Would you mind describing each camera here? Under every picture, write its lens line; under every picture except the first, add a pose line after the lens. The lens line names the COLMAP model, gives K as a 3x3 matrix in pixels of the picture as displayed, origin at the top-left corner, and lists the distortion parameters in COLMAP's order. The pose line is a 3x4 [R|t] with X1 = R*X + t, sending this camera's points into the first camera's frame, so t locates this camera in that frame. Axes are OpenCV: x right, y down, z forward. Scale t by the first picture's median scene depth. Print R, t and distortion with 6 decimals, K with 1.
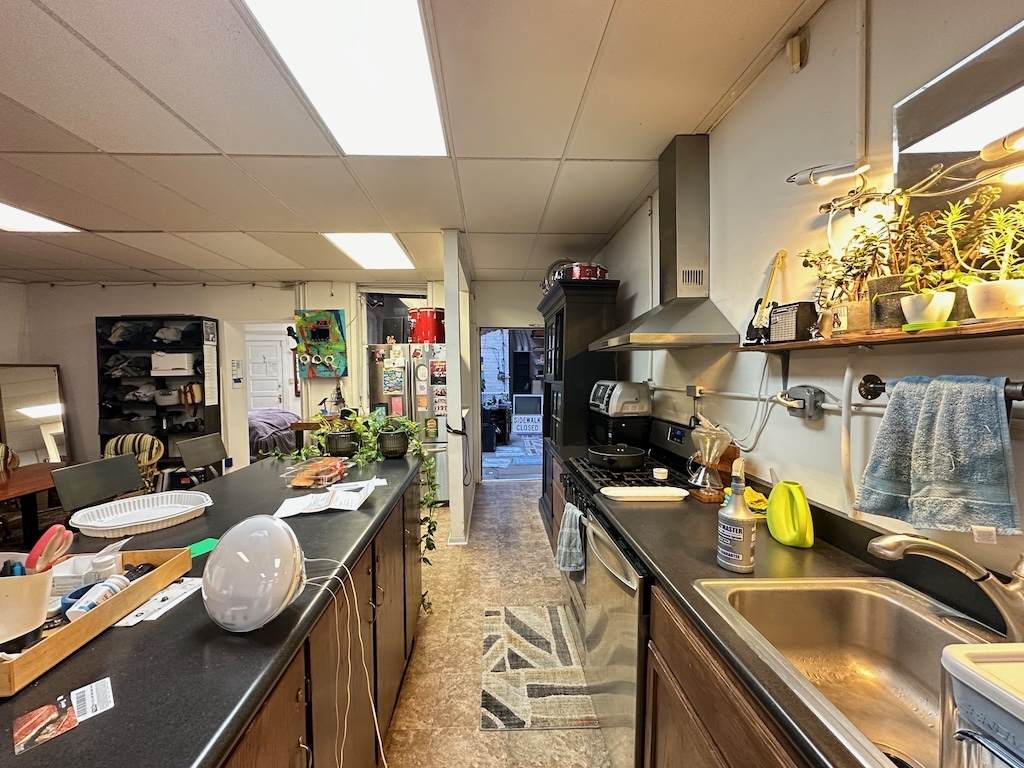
lens RADIAL K [[406.9, 0, 512.0], [0, 406.9, 384.0], [0, 0, 1]] dist [-0.000124, 0.000092]
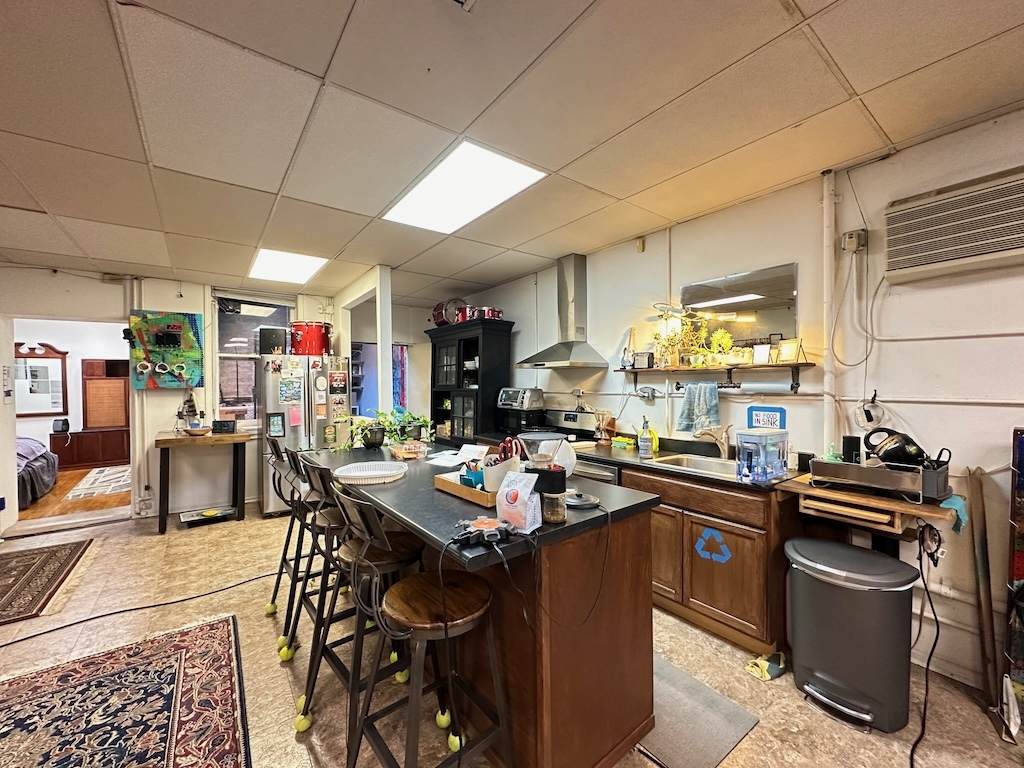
lens RADIAL K [[406.9, 0, 512.0], [0, 406.9, 384.0], [0, 0, 1]] dist [-0.000124, 0.000092]
pose [[0.829498, 0.001105, 0.558509, -0.784798], [0.016664, 0.999504, -0.026727, 0.022926], [-0.558261, 0.031477, 0.829068, -0.324661]]
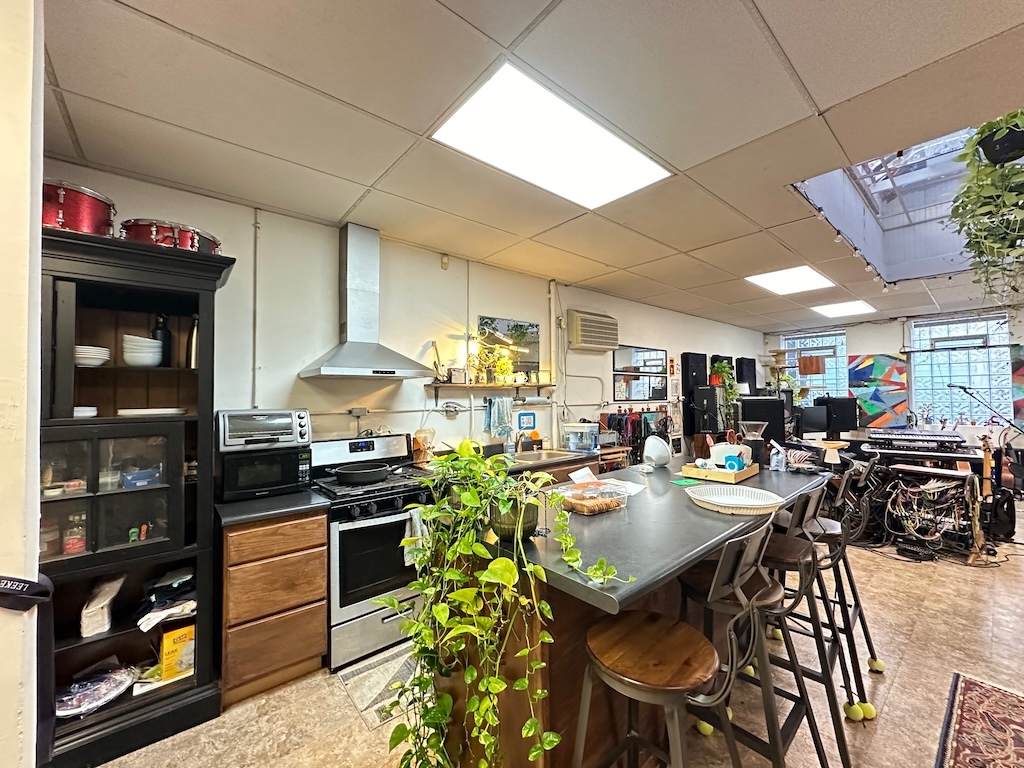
lens RADIAL K [[406.9, 0, 512.0], [0, 406.9, 384.0], [0, 0, 1]] dist [-0.000124, 0.000092]
pose [[-0.606845, 0.024947, 0.794428, -0.899237], [0.033990, 0.999407, -0.005419, -0.048962], [-0.794093, 0.023714, -0.607334, 1.381103]]
